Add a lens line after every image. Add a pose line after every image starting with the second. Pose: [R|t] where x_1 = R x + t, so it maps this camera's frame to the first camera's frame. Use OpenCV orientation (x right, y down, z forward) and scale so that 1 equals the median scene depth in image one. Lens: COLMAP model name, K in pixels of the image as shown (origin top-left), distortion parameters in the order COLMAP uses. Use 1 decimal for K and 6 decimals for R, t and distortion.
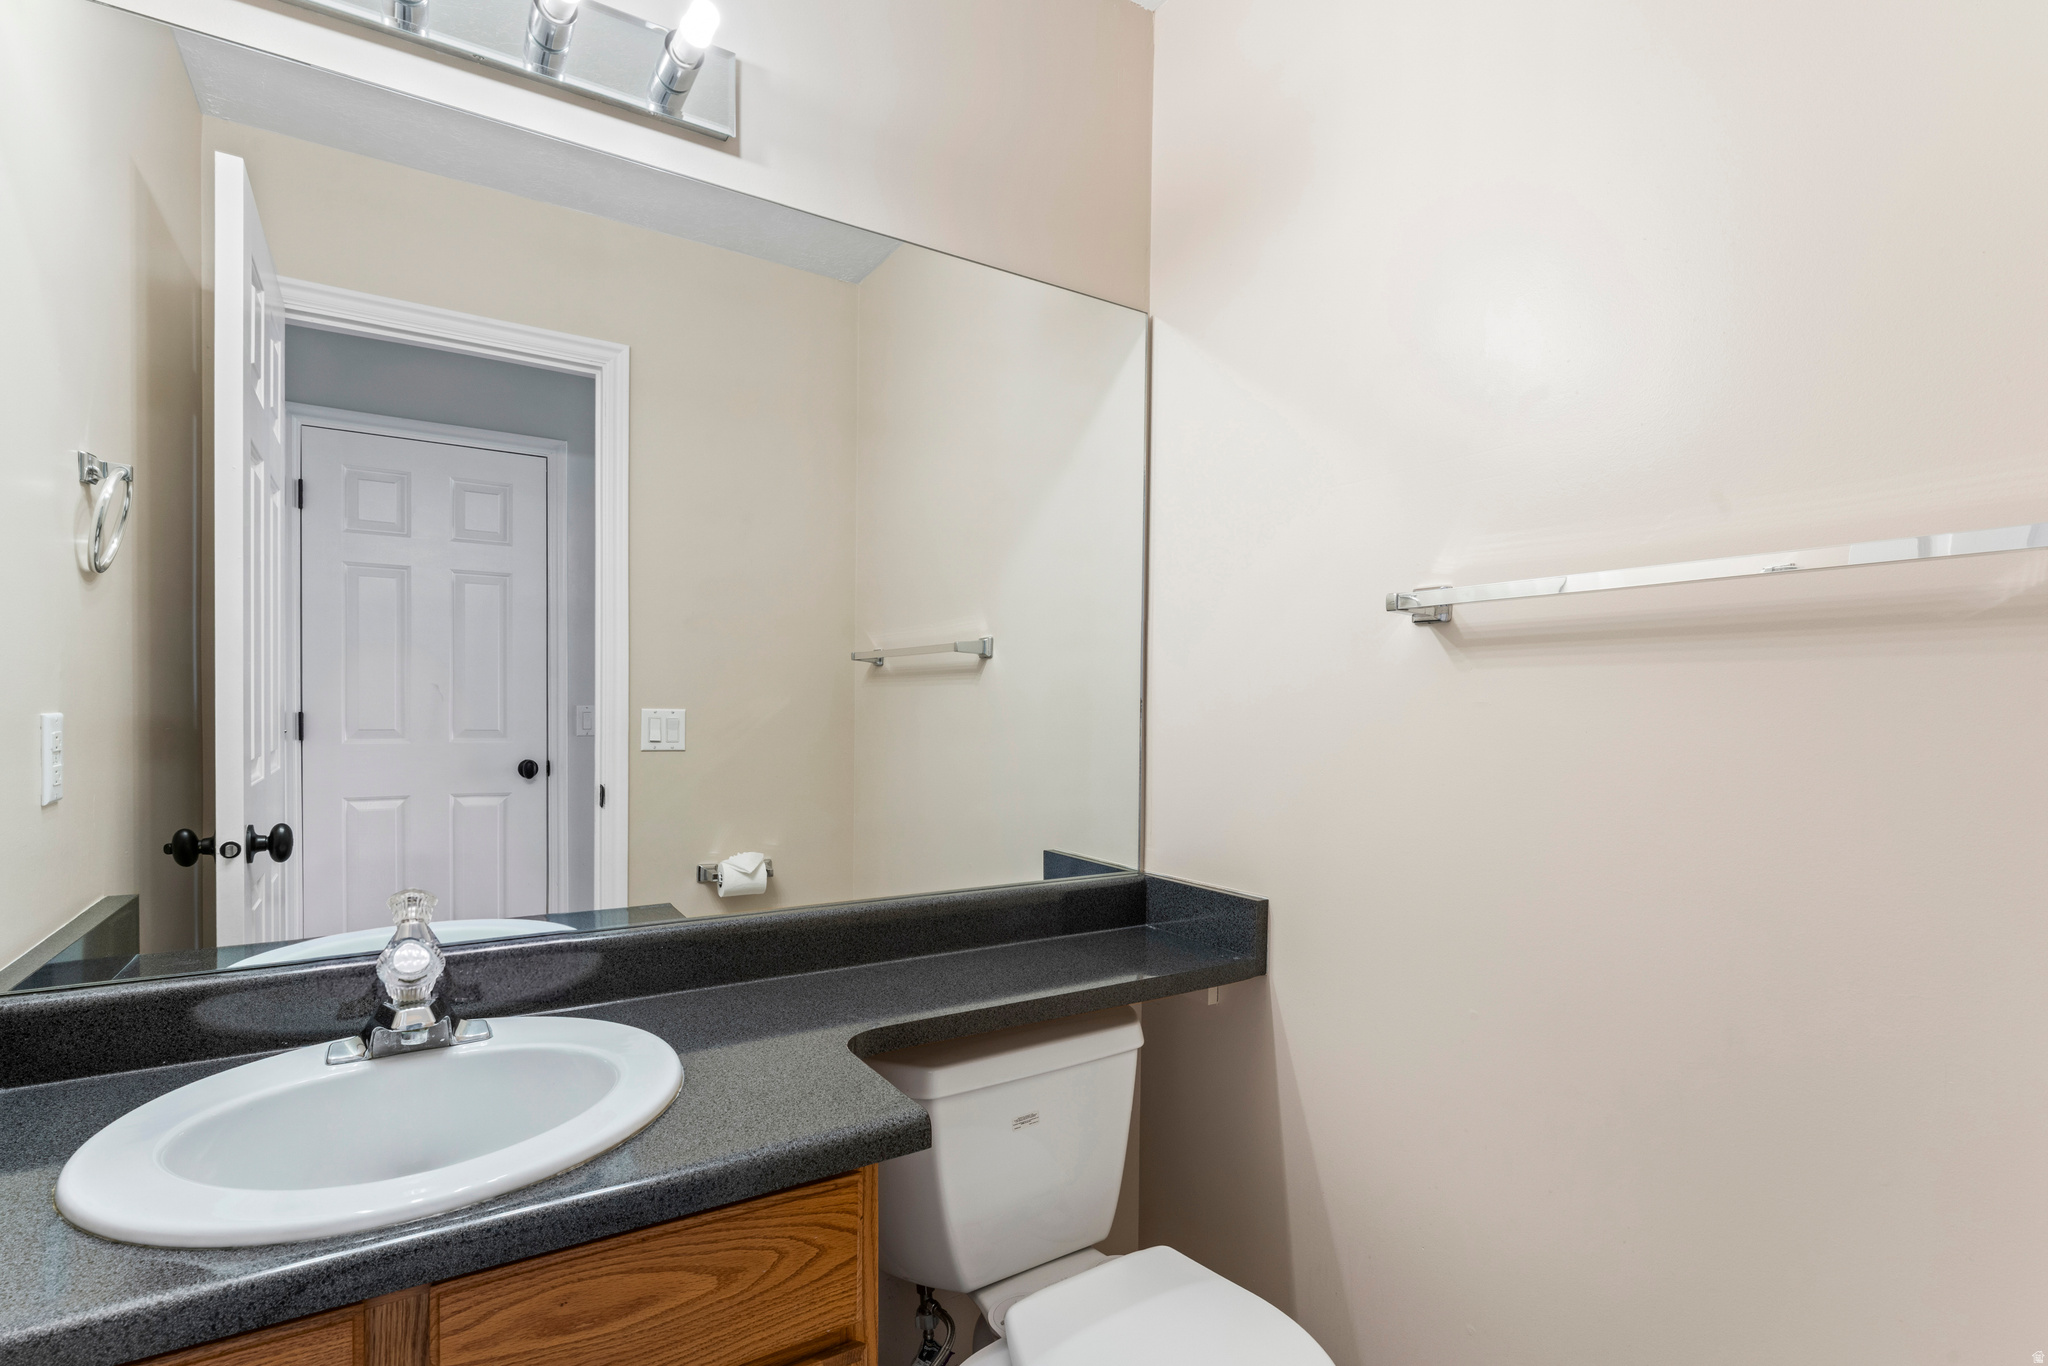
lens RADIAL K [[943.0, 0, 1020.3], [0, 943.0, 714.0], [0, 0, 1]] dist [-0.001863, 0.000008]
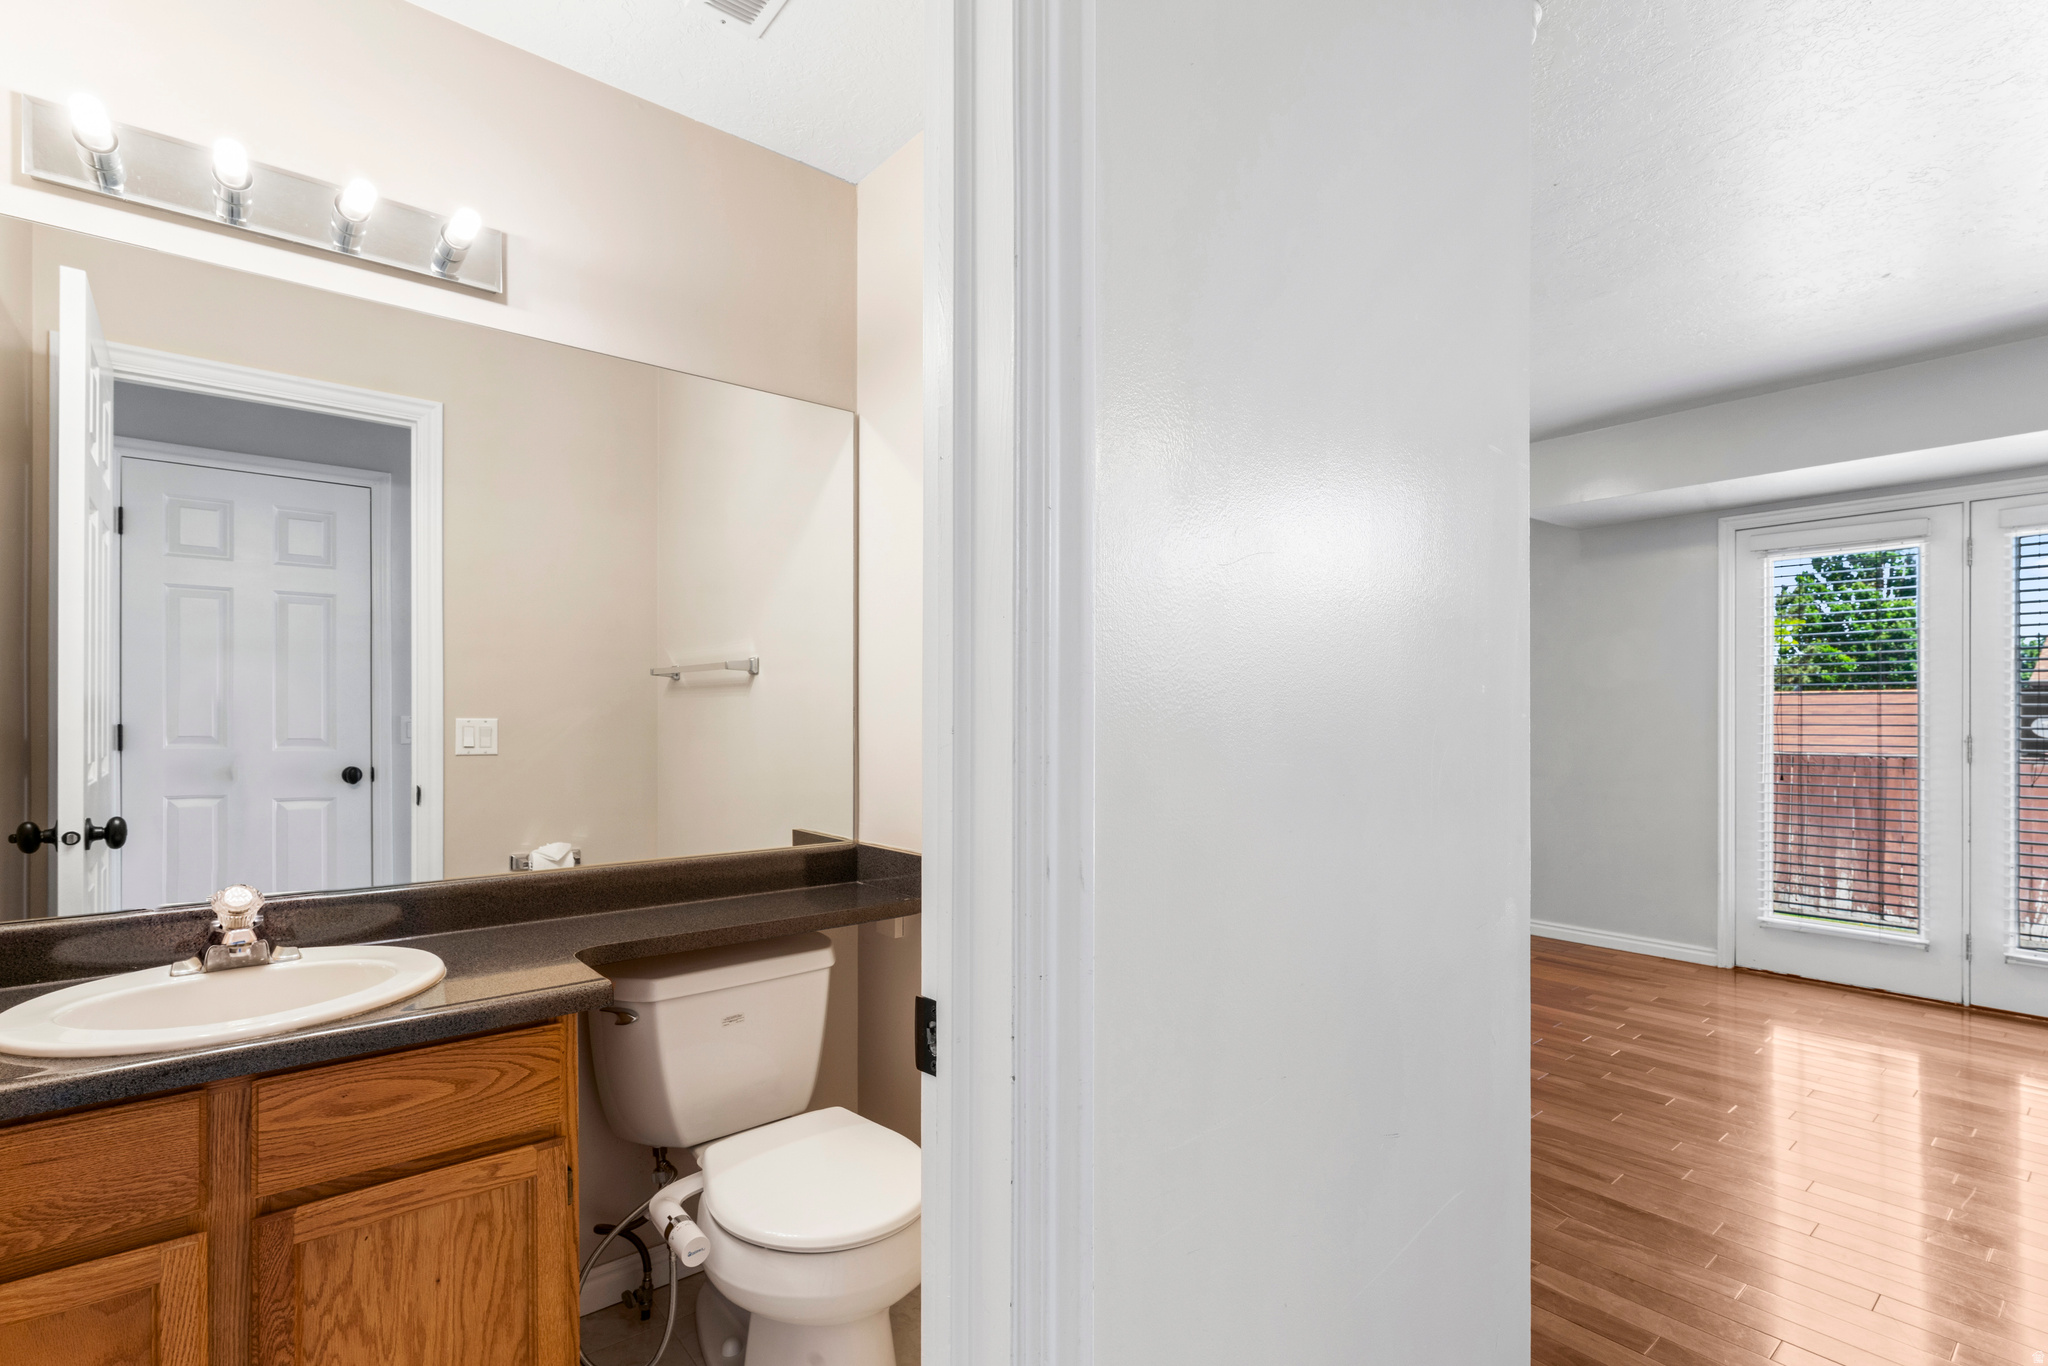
lens RADIAL K [[931.4, 0, 1015.5], [0, 931.4, 710.9], [0, 0, 1]] dist [-0.001774, -0.000311]
pose [[0.991953, -0.007048, 0.126412, 0.208747], [0.008351, 0.999917, -0.009778, 0.003318], [-0.126333, 0.010755, 0.991930, -0.331255]]
